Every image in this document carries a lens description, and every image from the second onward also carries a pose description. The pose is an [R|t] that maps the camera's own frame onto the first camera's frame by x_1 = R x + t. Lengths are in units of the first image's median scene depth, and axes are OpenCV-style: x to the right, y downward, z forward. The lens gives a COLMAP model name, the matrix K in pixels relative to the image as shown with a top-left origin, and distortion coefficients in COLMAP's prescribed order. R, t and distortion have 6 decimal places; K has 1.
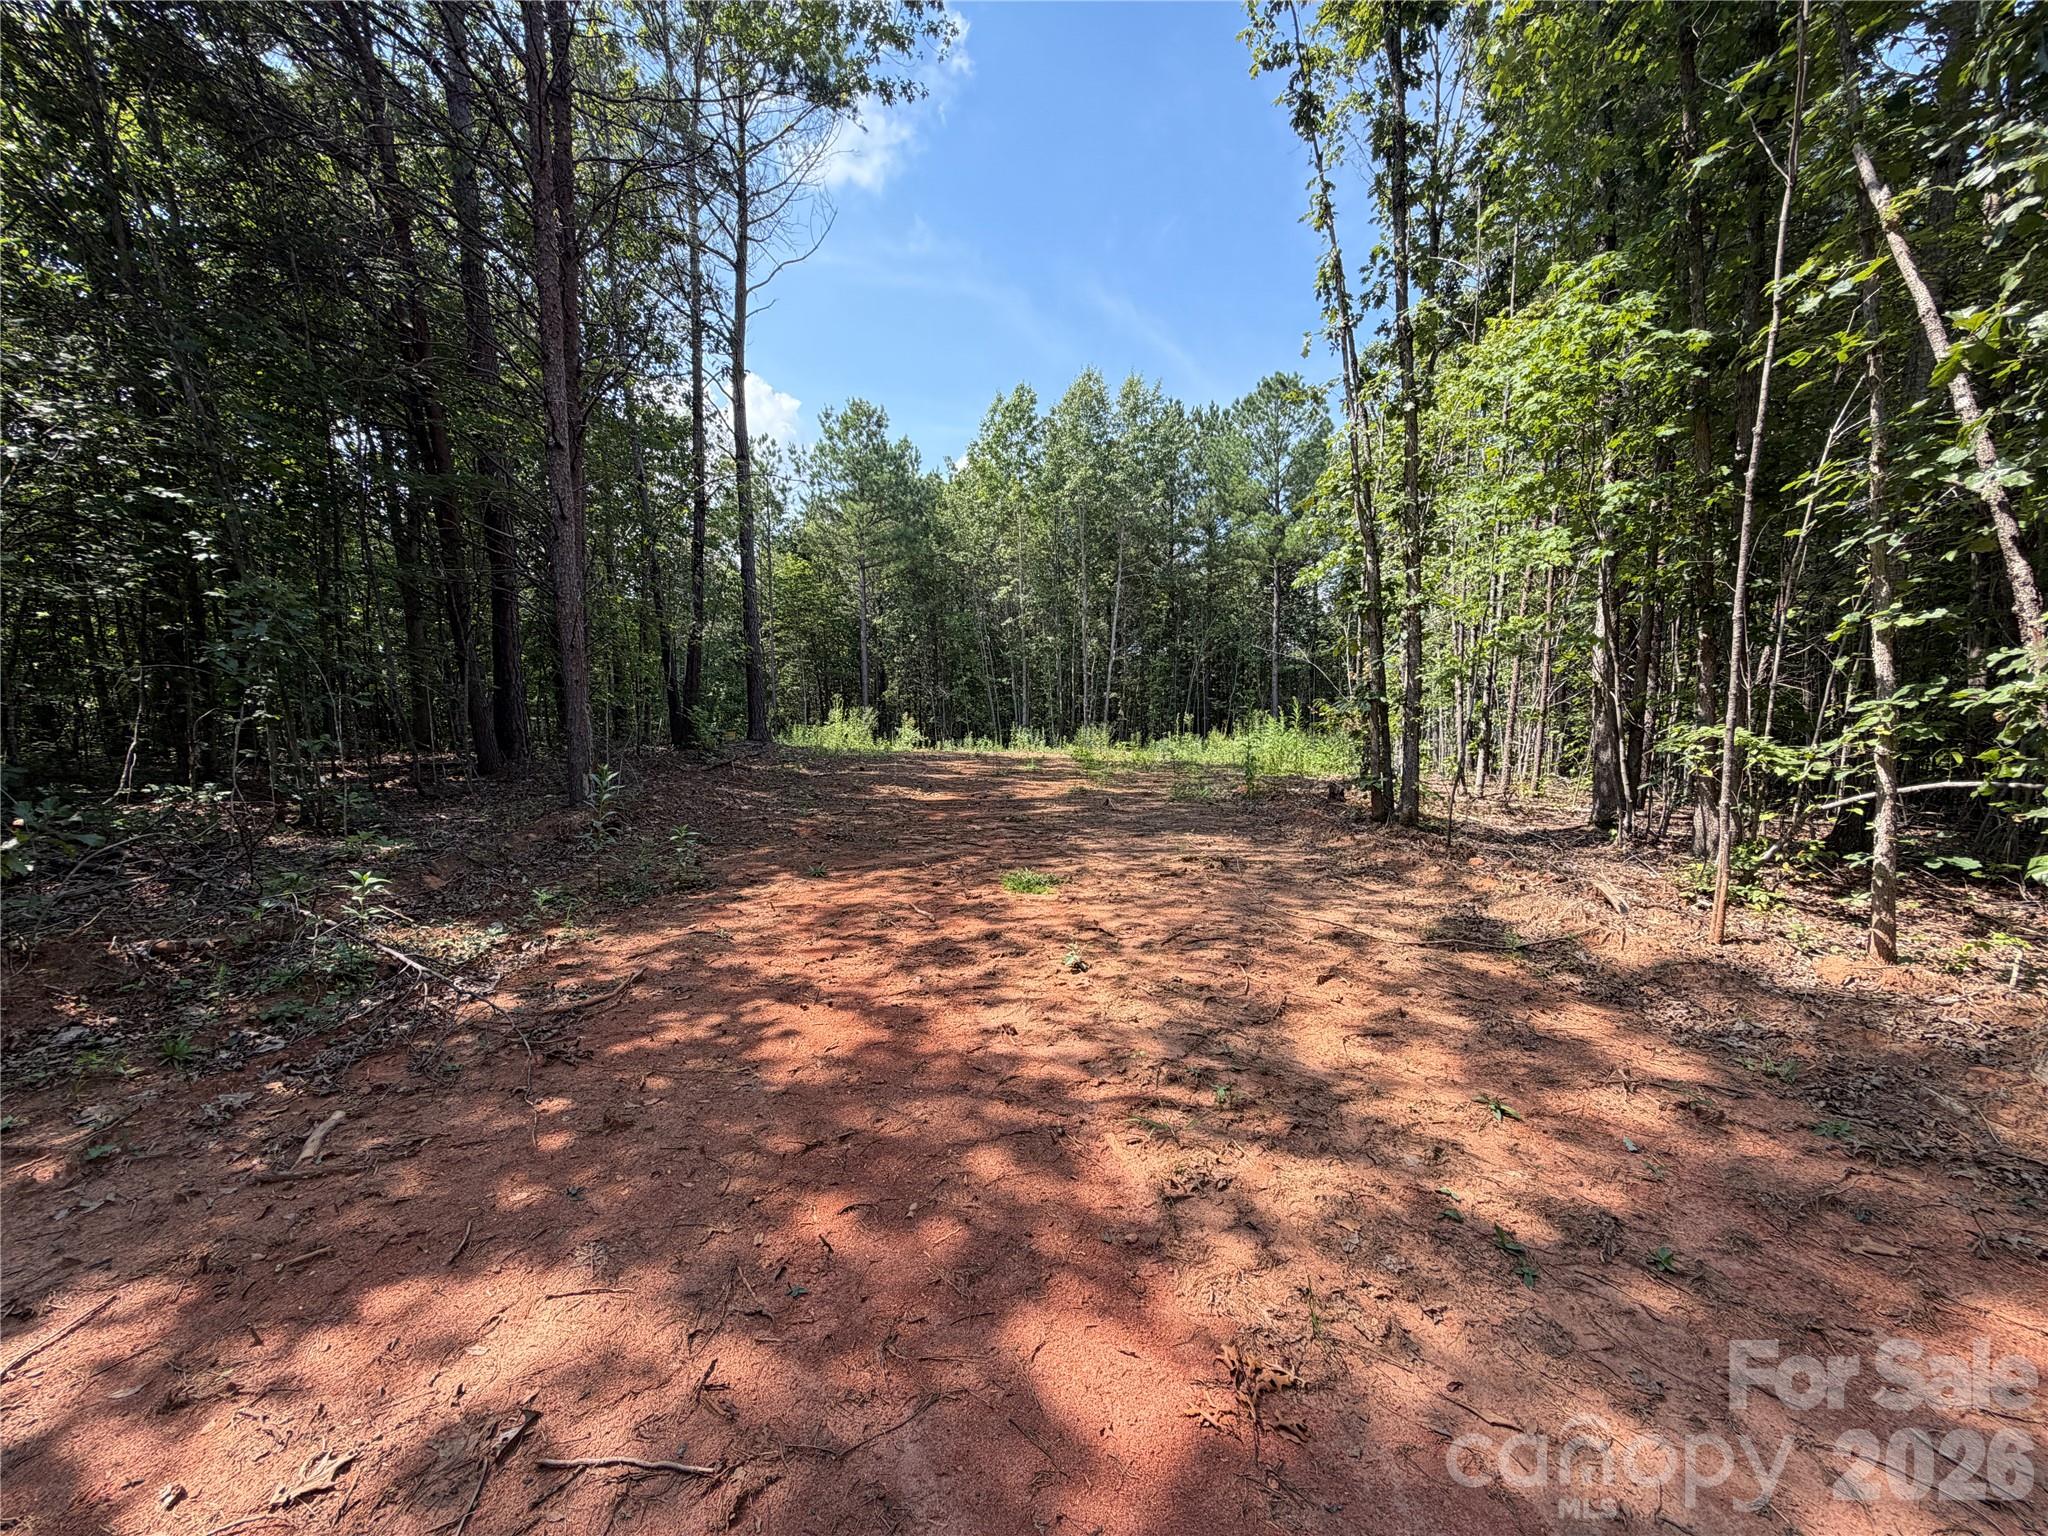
lens RADIAL K [[809.1, 0, 1029.8], [0, 809.1, 772.1], [0, 0, 1]] dist [0.000522, -0.000003]
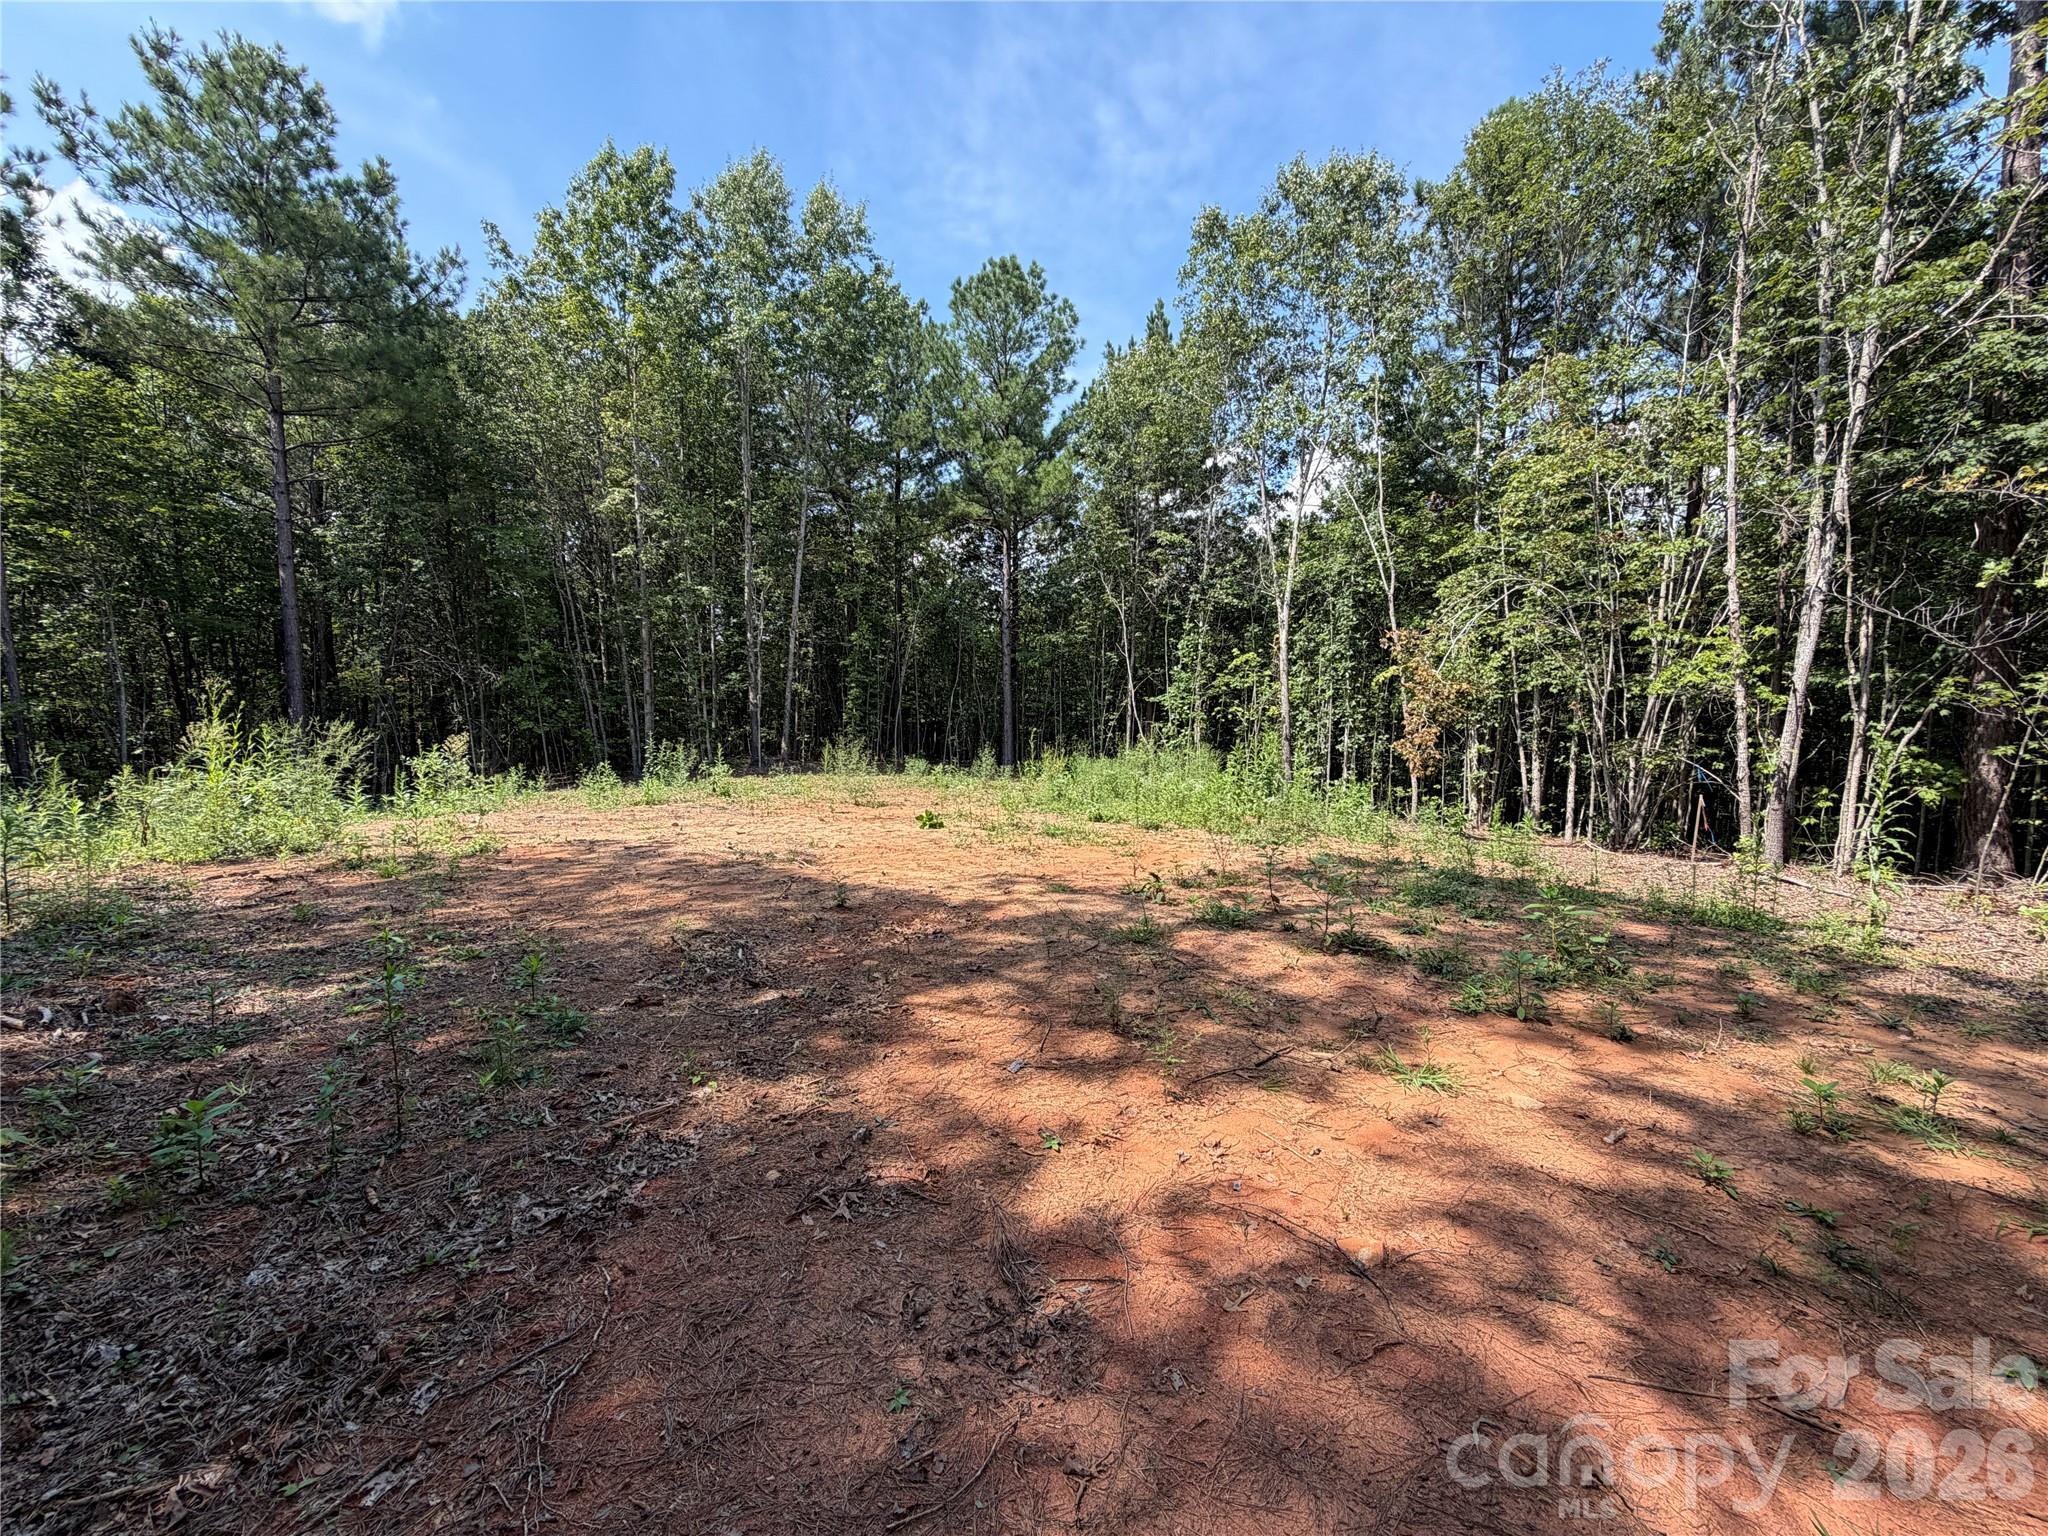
lens RADIAL K [[809.1, 0, 1030.9], [0, 809.1, 746.1], [0, 0, 1]] dist [0.000522, -0.000003]
pose [[0.854438, -0.035790, 0.518320, -0.086104], [0.038779, 0.999235, 0.005071, -0.041178], [-0.518105, 0.015767, 0.855172, 0.376144]]
